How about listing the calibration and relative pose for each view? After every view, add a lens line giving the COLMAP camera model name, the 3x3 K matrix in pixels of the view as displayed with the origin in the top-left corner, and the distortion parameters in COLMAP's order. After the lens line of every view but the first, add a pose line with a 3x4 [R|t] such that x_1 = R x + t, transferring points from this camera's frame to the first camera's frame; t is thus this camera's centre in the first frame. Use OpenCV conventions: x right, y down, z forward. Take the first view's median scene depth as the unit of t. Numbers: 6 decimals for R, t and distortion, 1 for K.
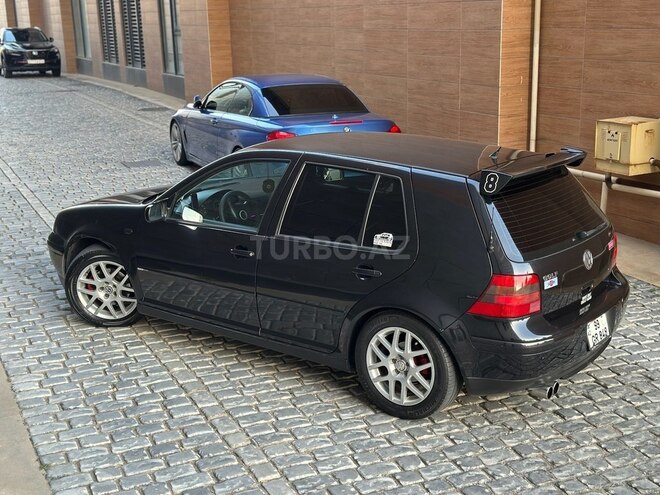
lens RADIAL K [[911.4, 0, 336.6], [0, 911.4, 247.0], [0, 0, 1]] dist [0.118180, 0.000000]
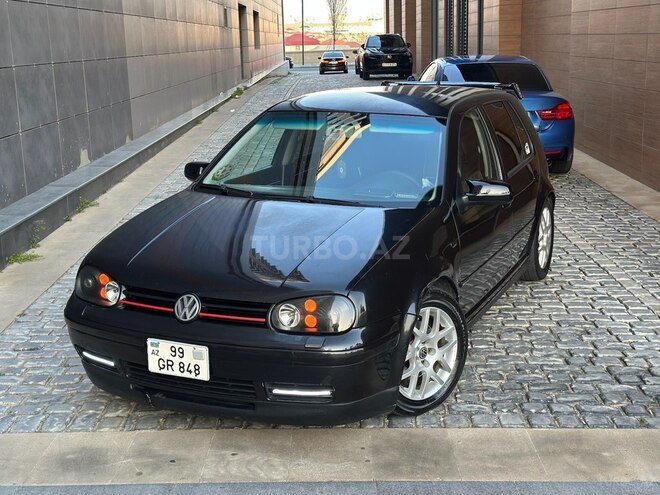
lens RADIAL K [[911.4, 0, 323.9], [0, 911.4, 241.2], [0, 0, 1]] dist [0.118180, 0.000000]
pose [[0.902083, 0.091556, -0.421739, 0.427070], [-0.099807, 0.995004, 0.002525, 0.062246], [0.419863, 0.039815, 0.906714, -0.002333]]
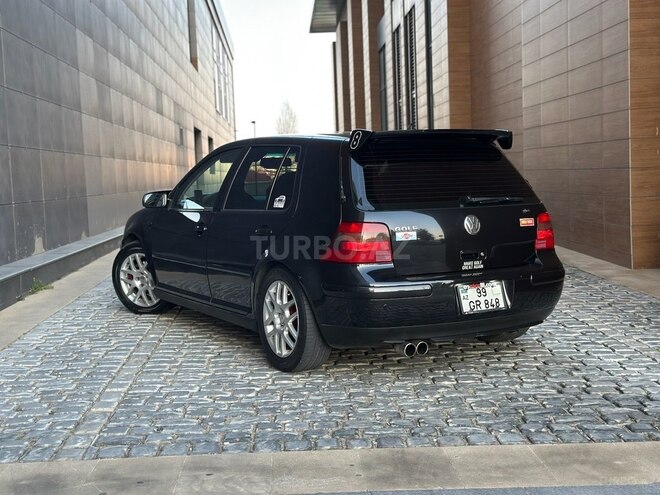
lens RADIAL K [[911.4, 0, 314.6], [0, 911.4, 237.6], [0, 0, 1]] dist [0.118180, 0.000000]
pose [[0.919700, 0.015302, -0.392325, 0.399568], [-0.079314, 0.985880, -0.147476, 0.147308], [0.384528, 0.166750, 0.907927, 0.034299]]
